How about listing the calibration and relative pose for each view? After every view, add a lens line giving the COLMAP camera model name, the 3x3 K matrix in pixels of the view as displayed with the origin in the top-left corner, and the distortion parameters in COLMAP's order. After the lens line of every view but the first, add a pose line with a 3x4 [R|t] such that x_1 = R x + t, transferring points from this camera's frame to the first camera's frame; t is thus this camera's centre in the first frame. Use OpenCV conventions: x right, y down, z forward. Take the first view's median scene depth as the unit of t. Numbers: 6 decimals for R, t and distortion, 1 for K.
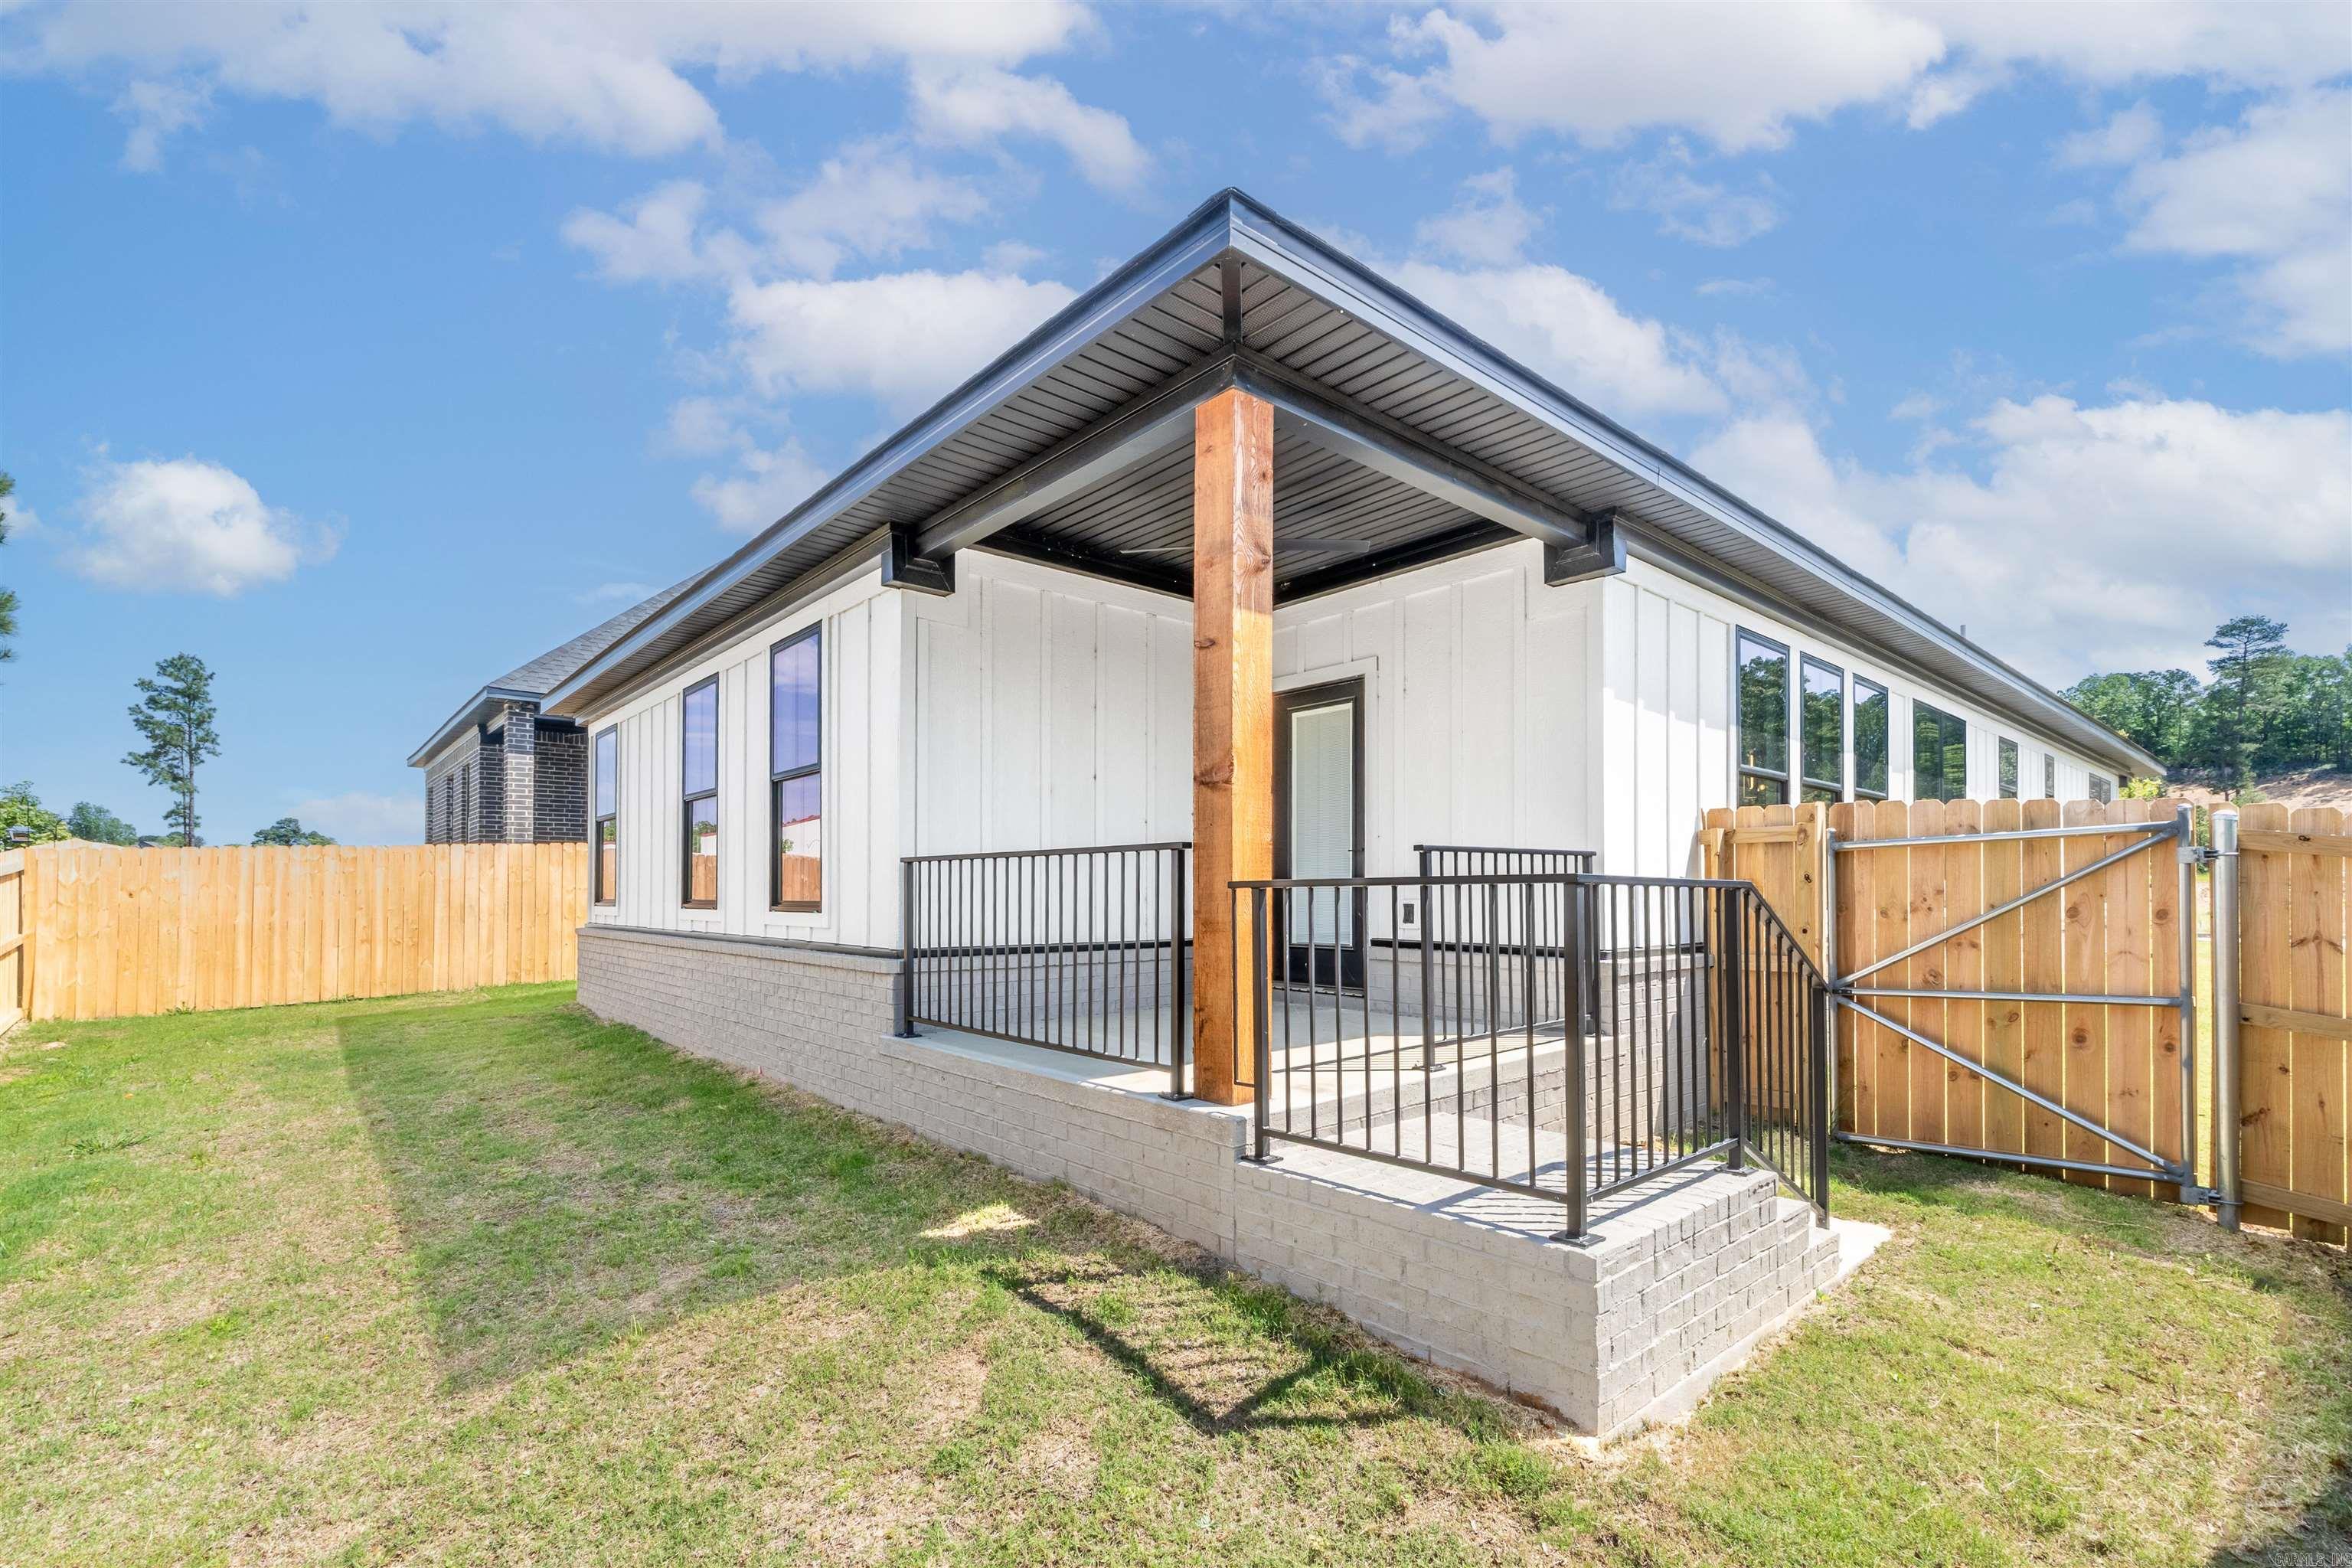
lens RADIAL K [[1028.1, 0, 1127.1], [0, 1028.1, 871.3], [0, 0, 1]] dist [-0.000460, -0.000106]
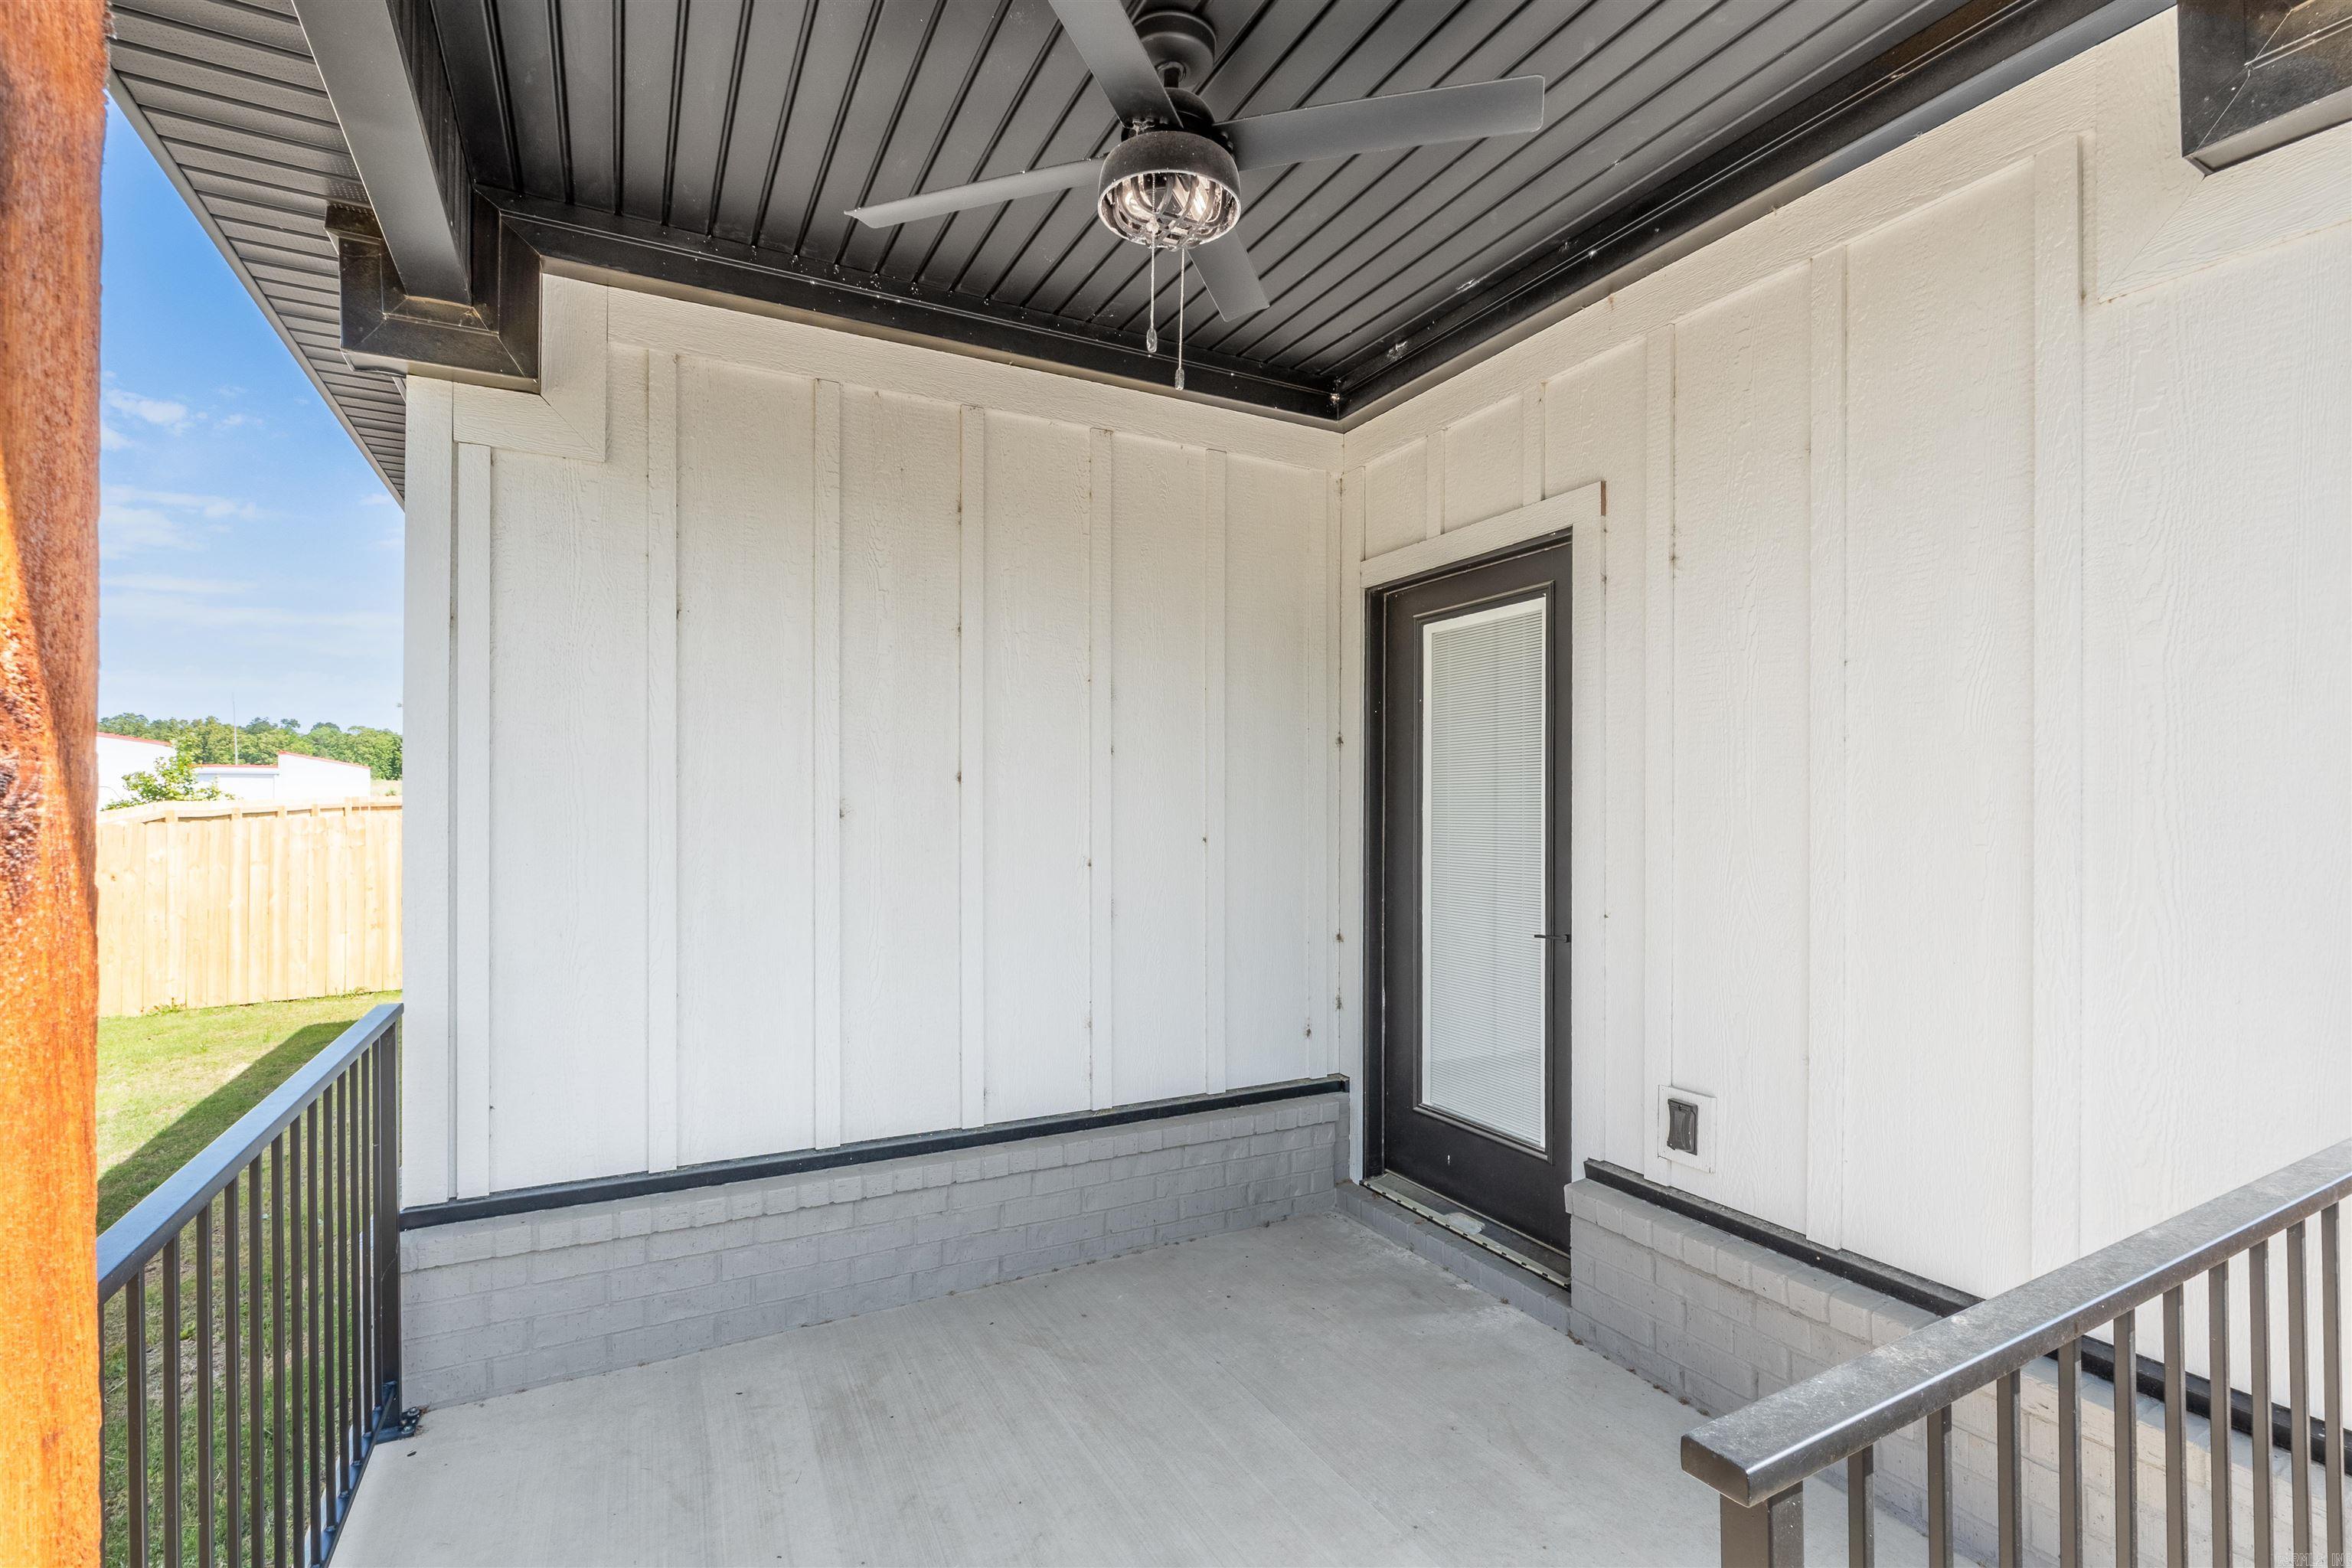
lens RADIAL K [[991.9, 0, 1175.8], [0, 991.9, 793.1], [0, 0, 1]] dist [-0.005266, -0.000715]
pose [[0.976372, 0.000190, -0.216097, 0.103020], [0.002643, 0.999914, 0.012820, -0.056810], [0.216081, -0.013088, 0.976288, 0.365385]]
